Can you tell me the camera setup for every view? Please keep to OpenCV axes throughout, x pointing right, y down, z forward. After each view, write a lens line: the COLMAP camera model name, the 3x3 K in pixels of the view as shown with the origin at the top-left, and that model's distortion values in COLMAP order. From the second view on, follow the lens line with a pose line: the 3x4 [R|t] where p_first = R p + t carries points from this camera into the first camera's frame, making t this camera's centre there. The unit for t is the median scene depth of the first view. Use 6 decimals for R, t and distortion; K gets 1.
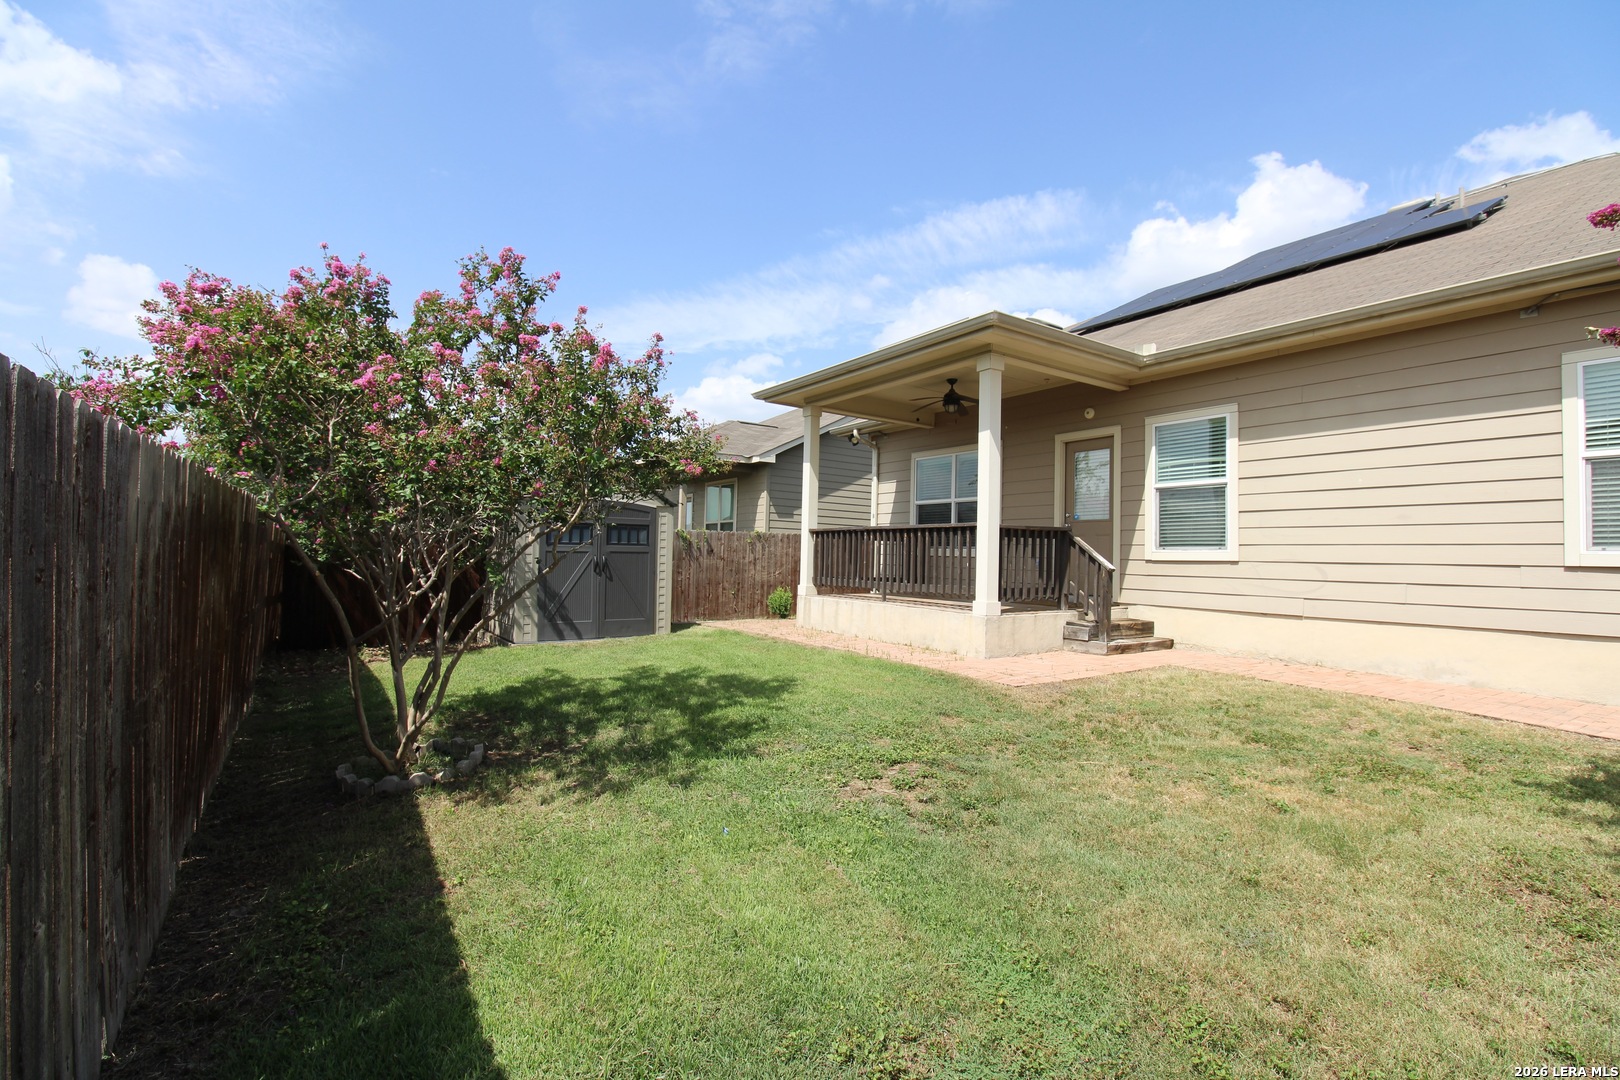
lens RADIAL K [[748.2, 0, 827.2], [0, 748.2, 539.7], [0, 0, 1]] dist [-0.001322, -0.012812]
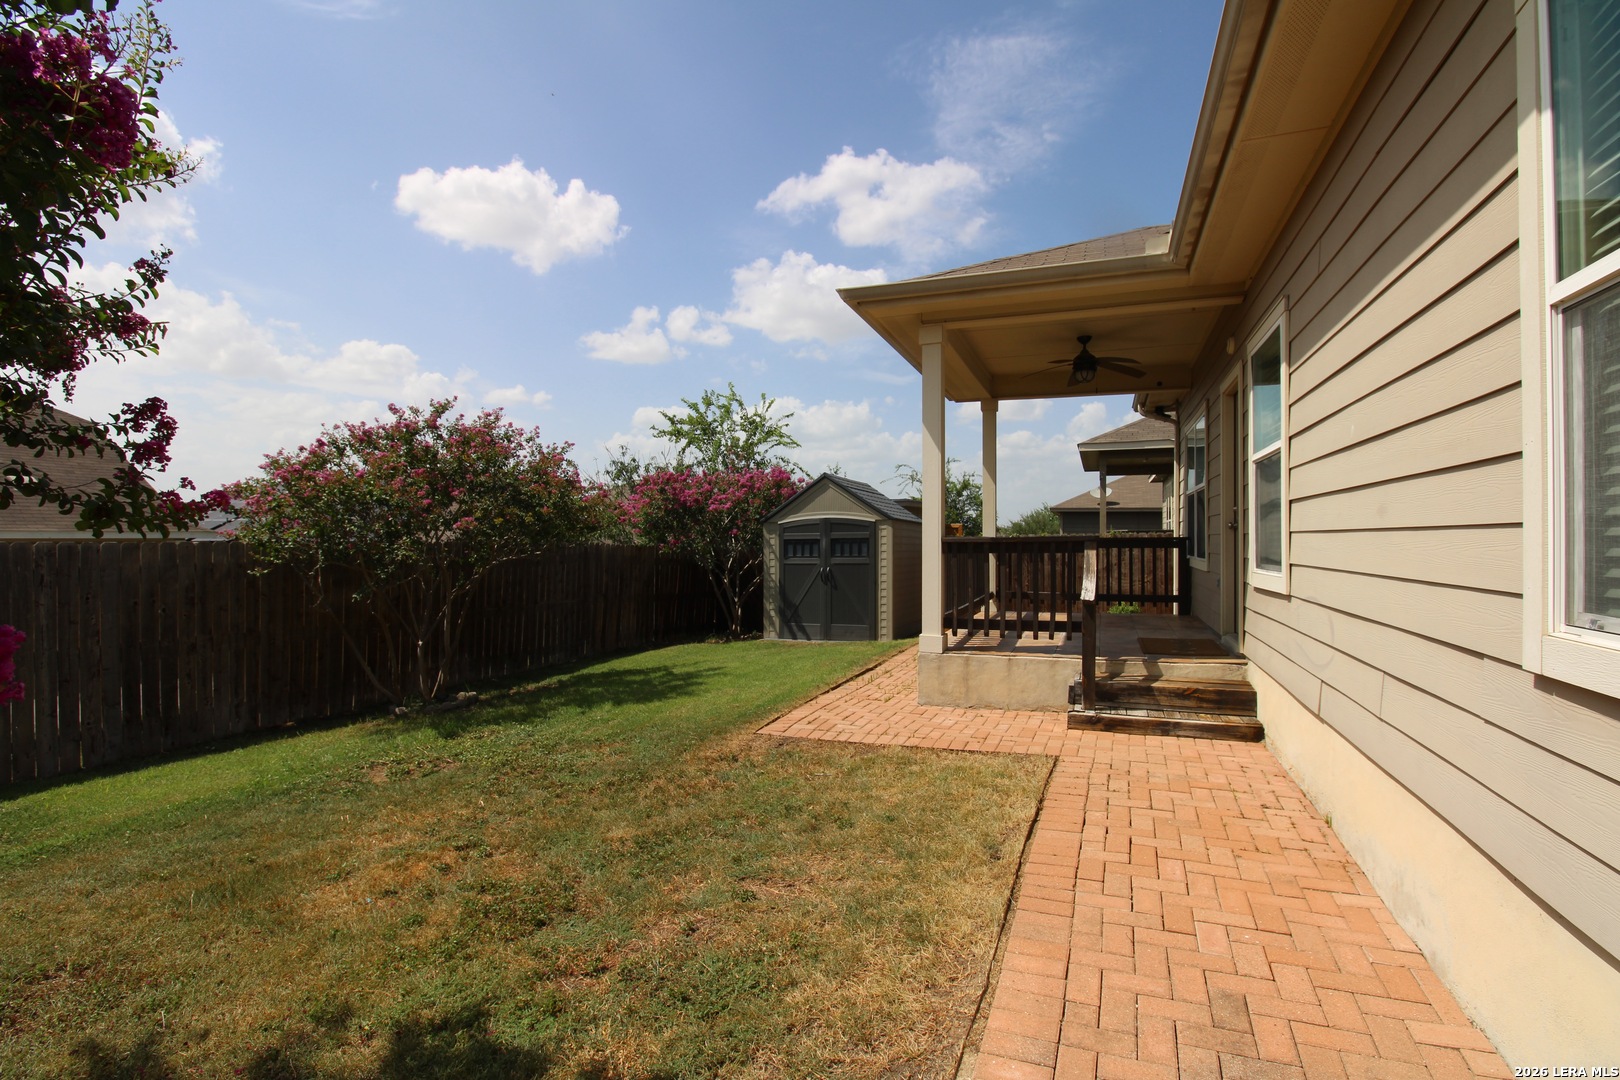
lens RADIAL K [[748.2, 0, 823.6], [0, 748.2, 541.8], [0, 0, 1]] dist [-0.001322, -0.012812]
pose [[0.594583, -0.022046, -0.803732, 0.421347], [0.035916, 0.999354, -0.000842, -0.011297], [0.803231, -0.028366, 0.594991, 0.226522]]
